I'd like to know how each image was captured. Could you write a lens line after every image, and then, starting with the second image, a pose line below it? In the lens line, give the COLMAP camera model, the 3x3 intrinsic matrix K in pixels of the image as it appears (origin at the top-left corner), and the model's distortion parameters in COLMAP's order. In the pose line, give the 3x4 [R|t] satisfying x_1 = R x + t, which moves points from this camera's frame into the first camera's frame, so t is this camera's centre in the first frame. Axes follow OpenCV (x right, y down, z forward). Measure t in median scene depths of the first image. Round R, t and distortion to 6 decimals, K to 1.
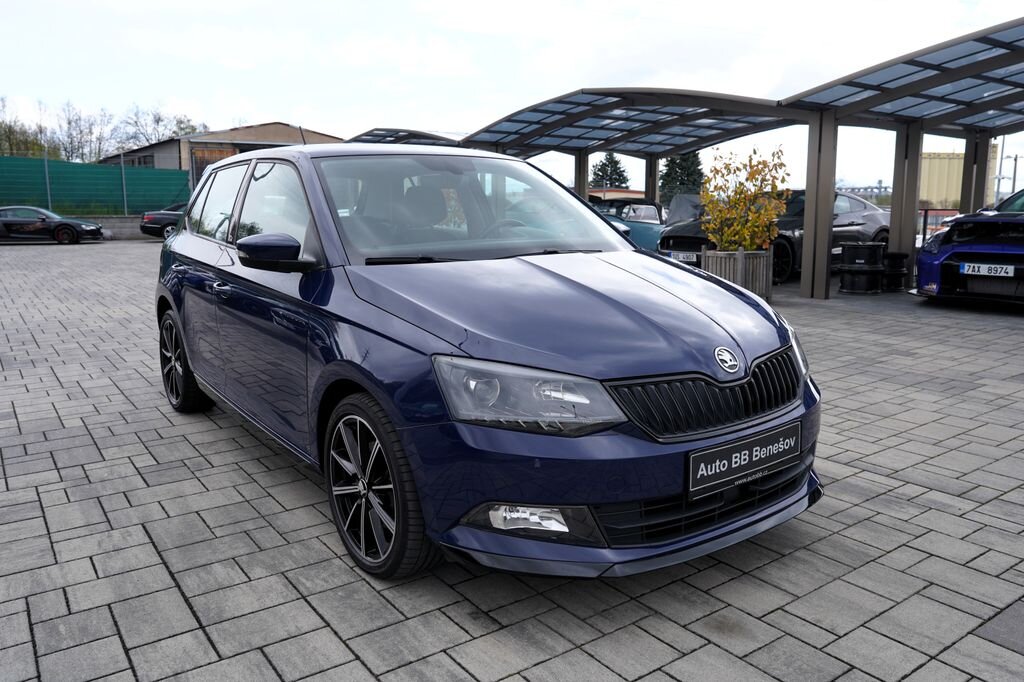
lens RADIAL K [[786.2, 0, 522.8], [0, 786.2, 333.9], [0, 0, 1]] dist [-0.065145, 0.061612]
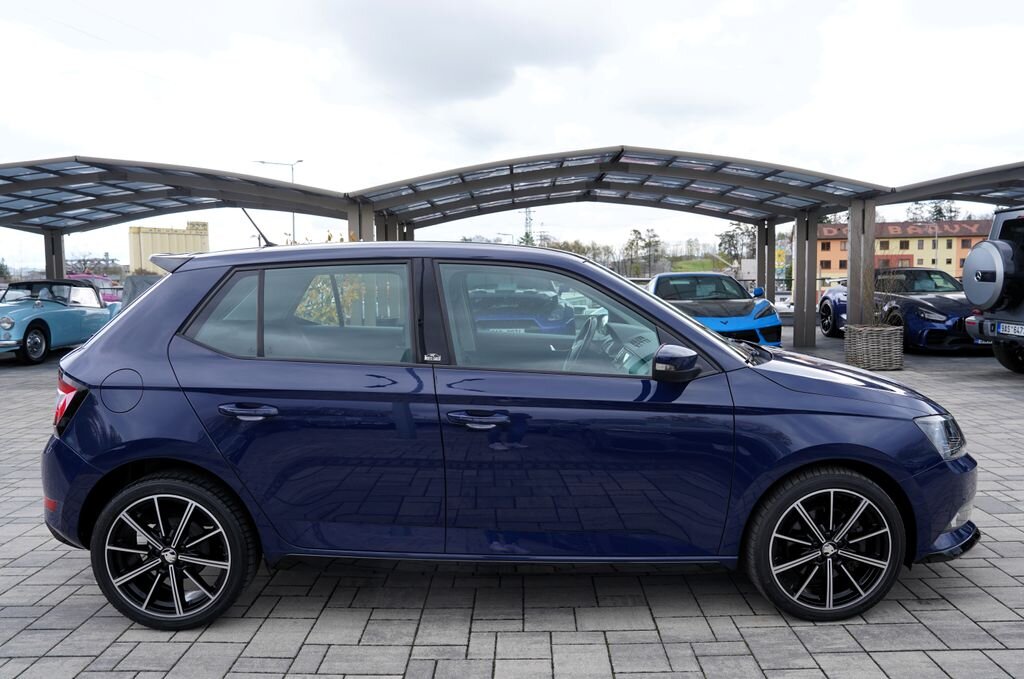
lens RADIAL K [[755.5, 0, 532.5], [0, 755.5, 327.7], [0, 0, 1]] dist [-0.071641, 0.048732]
pose [[0.582836, -0.065031, 0.809983, -1.334101], [0.141992, 0.989607, -0.022720, -0.168644], [-0.800088, 0.128253, 0.586013, 0.650829]]
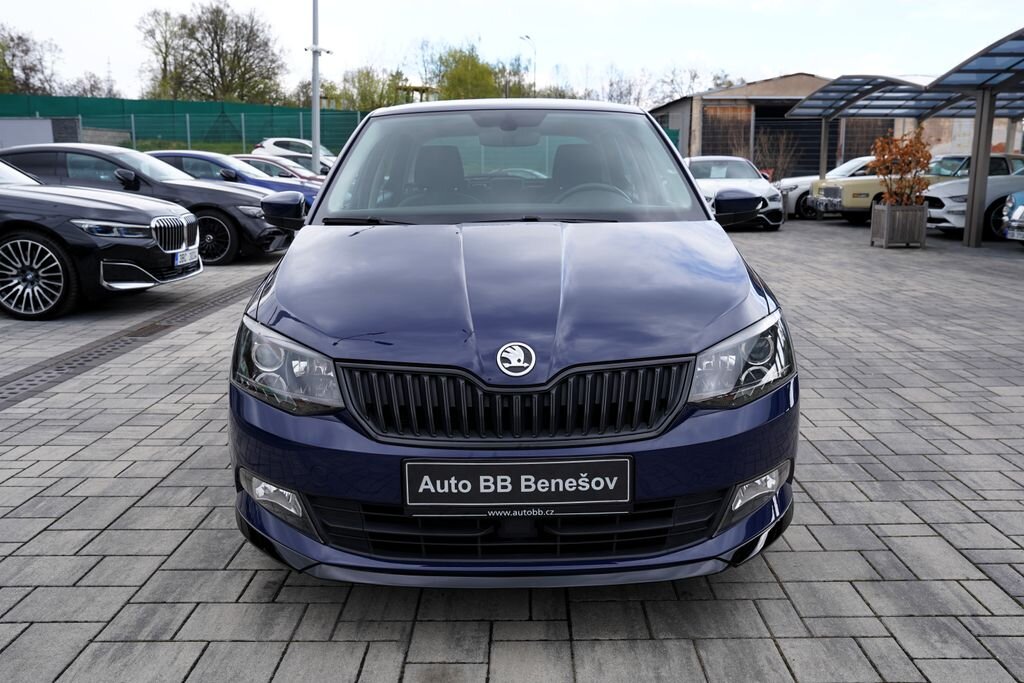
lens RADIAL K [[881.6, 0, 518.8], [0, 881.6, 342.8], [0, 0, 1]] dist [-0.038343, 0.068395]
pose [[0.805454, 0.113912, -0.581608, 0.715122], [-0.094833, 0.993482, 0.063248, -0.036877], [0.585022, 0.004212, 0.811006, 0.257106]]
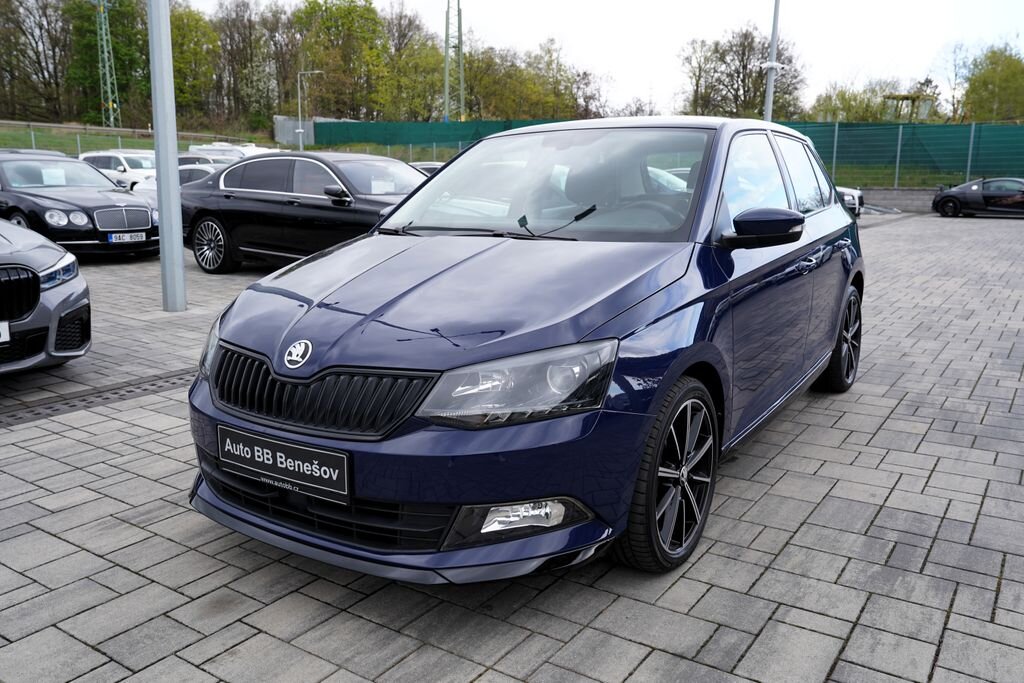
lens RADIAL K [[820.5, 0, 507.8], [0, 820.5, 338.6], [0, 0, 1]] dist [-0.039182, 0.040899]
pose [[0.325530, 0.176792, -0.928857, 1.132567], [-0.146240, 0.979958, 0.135267, -0.139152], [0.934154, 0.091803, 0.344859, 0.823275]]
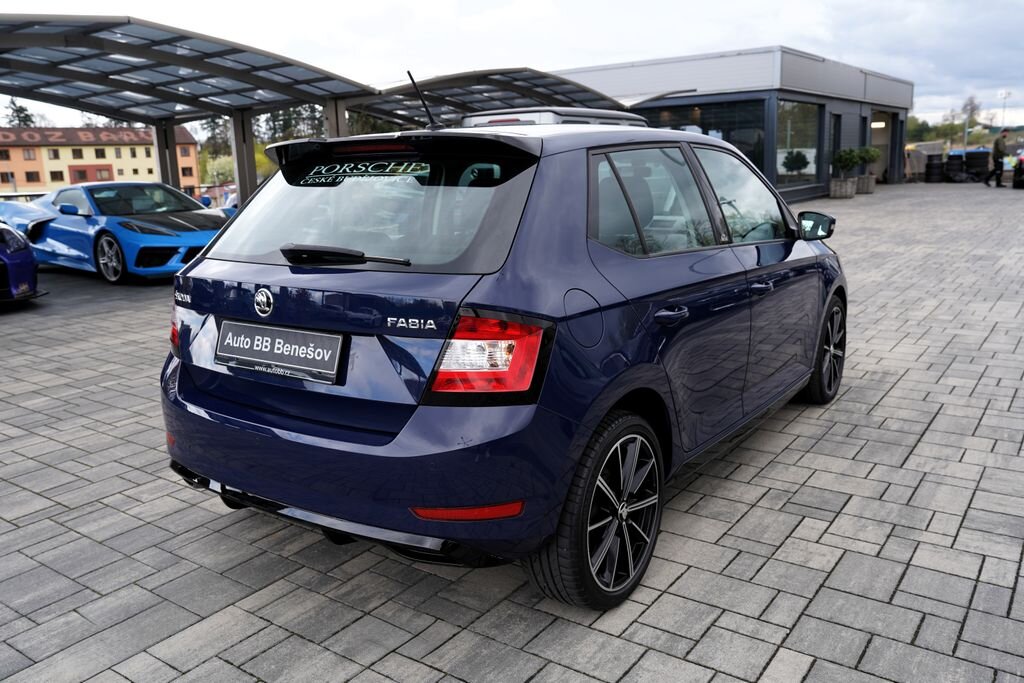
lens RADIAL K [[815.6, 0, 517.5], [0, 815.6, 339.6], [0, 0, 1]] dist [-0.034848, 0.057946]
pose [[-0.317019, -0.187404, 0.929720, -1.605267], [0.190077, 0.947840, 0.255870, -0.401960], [-0.929177, 0.257834, -0.264862, 2.071489]]
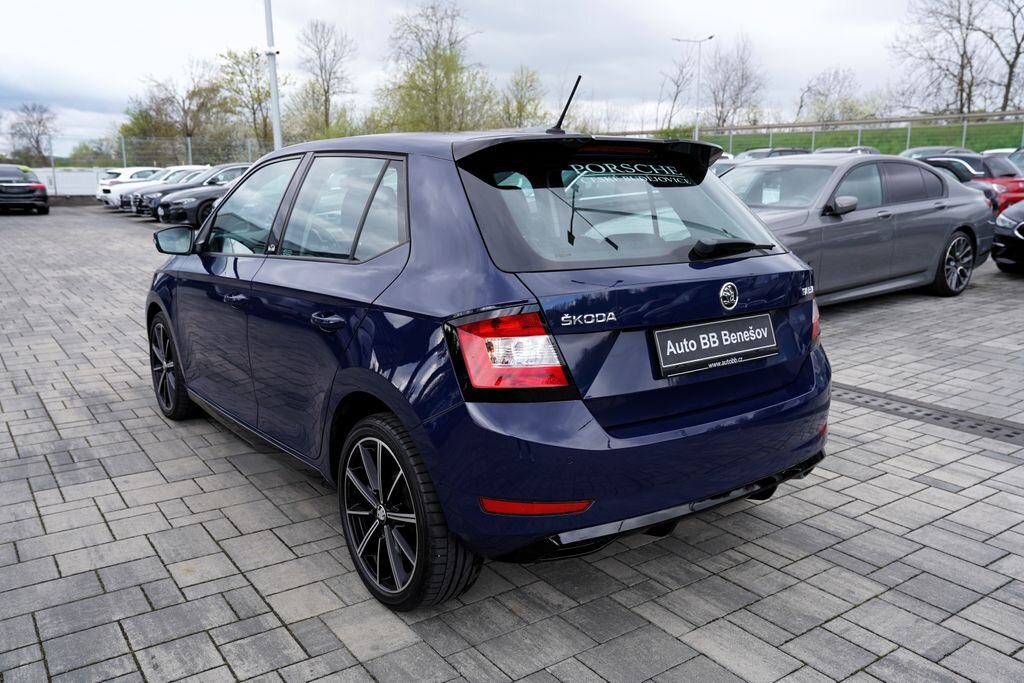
lens RADIAL K [[815.6, 0, 503.1], [0, 815.6, 340.1], [0, 0, 1]] dist [-0.034848, 0.057946]
pose [[-0.999783, -0.005172, 0.020183, -0.442065], [0.002368, 0.934217, 0.356697, -0.545819], [-0.020700, 0.356667, -0.934002, 2.961821]]
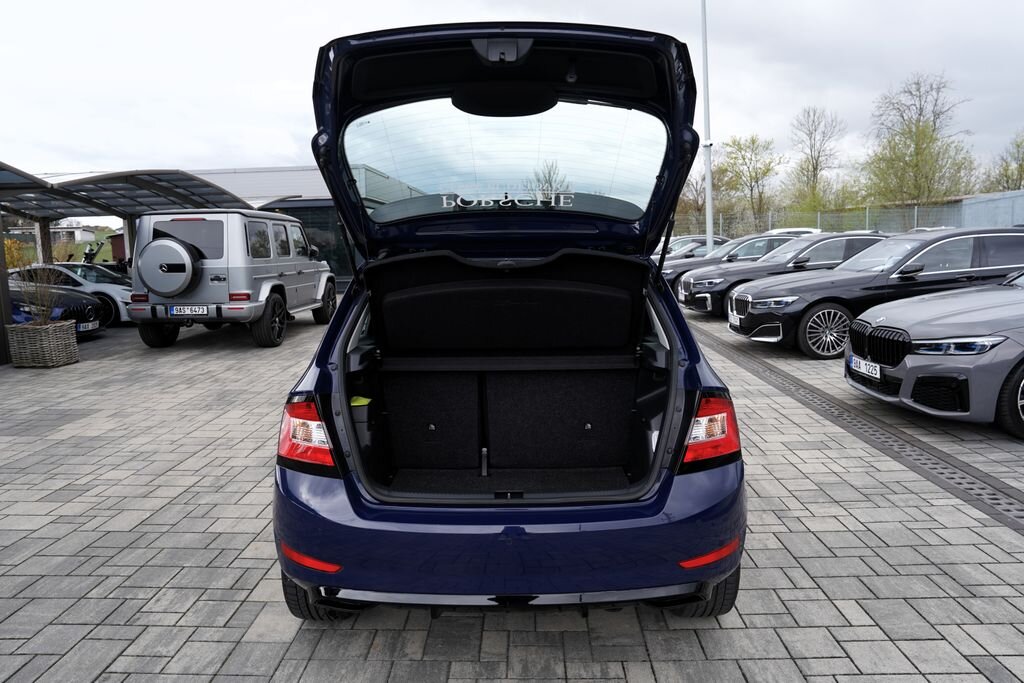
lens RADIAL K [[701.1, 0, 512.1], [0, 701.1, 338.2], [0, 0, 1]] dist [-0.105627, 0.079547]
pose [[-0.793931, -0.064761, 0.604549, -1.164220], [0.119406, 0.958341, 0.259471, -0.549417], [-0.596168, 0.278189, -0.753123, 2.665604]]
